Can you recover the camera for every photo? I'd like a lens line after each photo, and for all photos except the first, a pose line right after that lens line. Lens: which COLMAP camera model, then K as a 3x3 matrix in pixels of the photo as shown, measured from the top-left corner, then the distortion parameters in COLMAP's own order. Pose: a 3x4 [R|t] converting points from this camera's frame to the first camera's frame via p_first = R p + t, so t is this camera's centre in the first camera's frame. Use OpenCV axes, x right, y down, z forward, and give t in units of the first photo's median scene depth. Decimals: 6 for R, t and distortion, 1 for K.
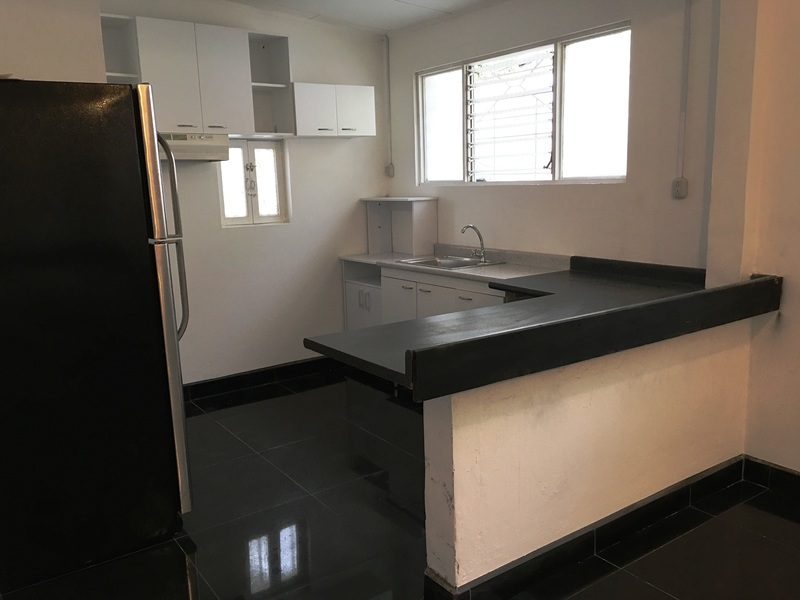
lens RADIAL K [[678.0, 0, 404.3], [0, 678.0, 303.8], [0, 0, 1]] dist [0.051307, -0.054217]
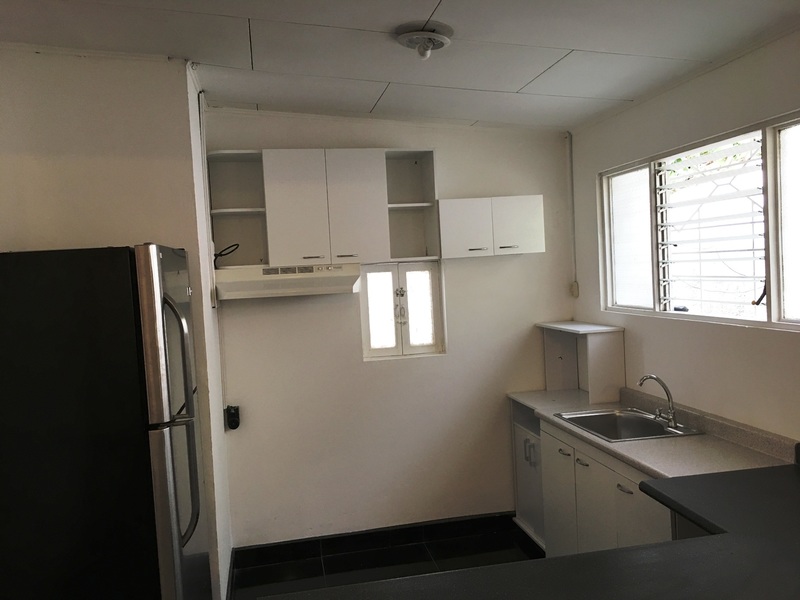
lens RADIAL K [[678.0, 0, 401.7], [0, 678.0, 297.8], [0, 0, 1]] dist [0.051307, -0.054217]
pose [[0.909411, -0.000874, -0.415897, 0.151464], [-0.049266, 0.992730, -0.109814, -0.100564], [0.412970, 0.120356, 0.902757, 0.208192]]
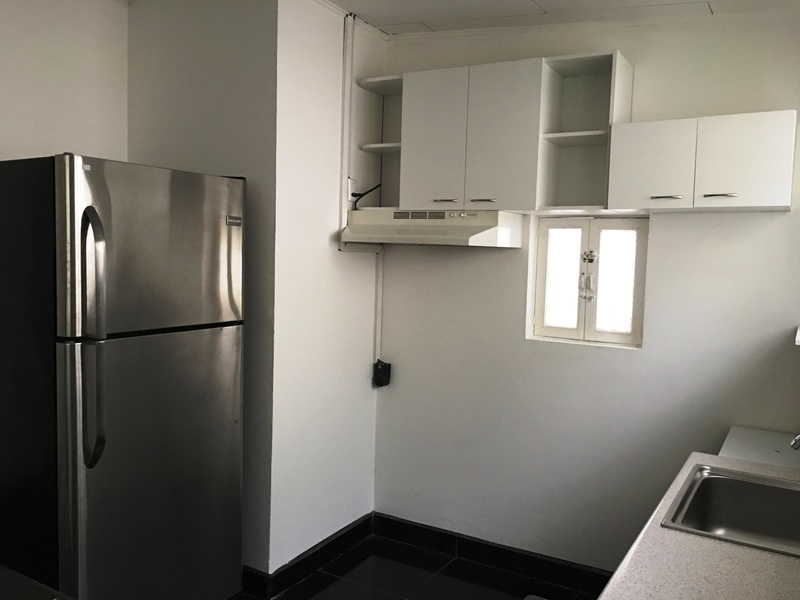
lens RADIAL K [[678.0, 0, 403.2], [0, 678.0, 298.7], [0, 0, 1]] dist [0.051307, -0.054217]
pose [[0.398014, 0.104035, -0.911461, 0.327739], [-0.208756, 0.977754, 0.020443, -0.142583], [0.893311, 0.182137, 0.410878, 0.597129]]
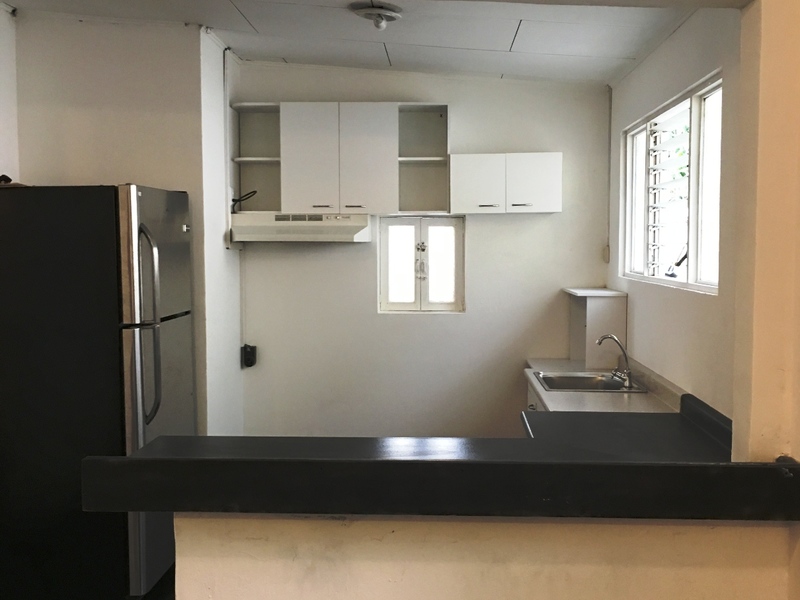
lens RADIAL K [[910.0, 0, 406.6], [0, 910.0, 297.4], [0, 0, 1]] dist [0.025736, 0.000000]
pose [[0.786602, 0.064417, -0.614092, 0.506358], [-0.132865, 0.988904, -0.066456, -0.058410], [0.602997, 0.133866, 0.786432, 0.076515]]
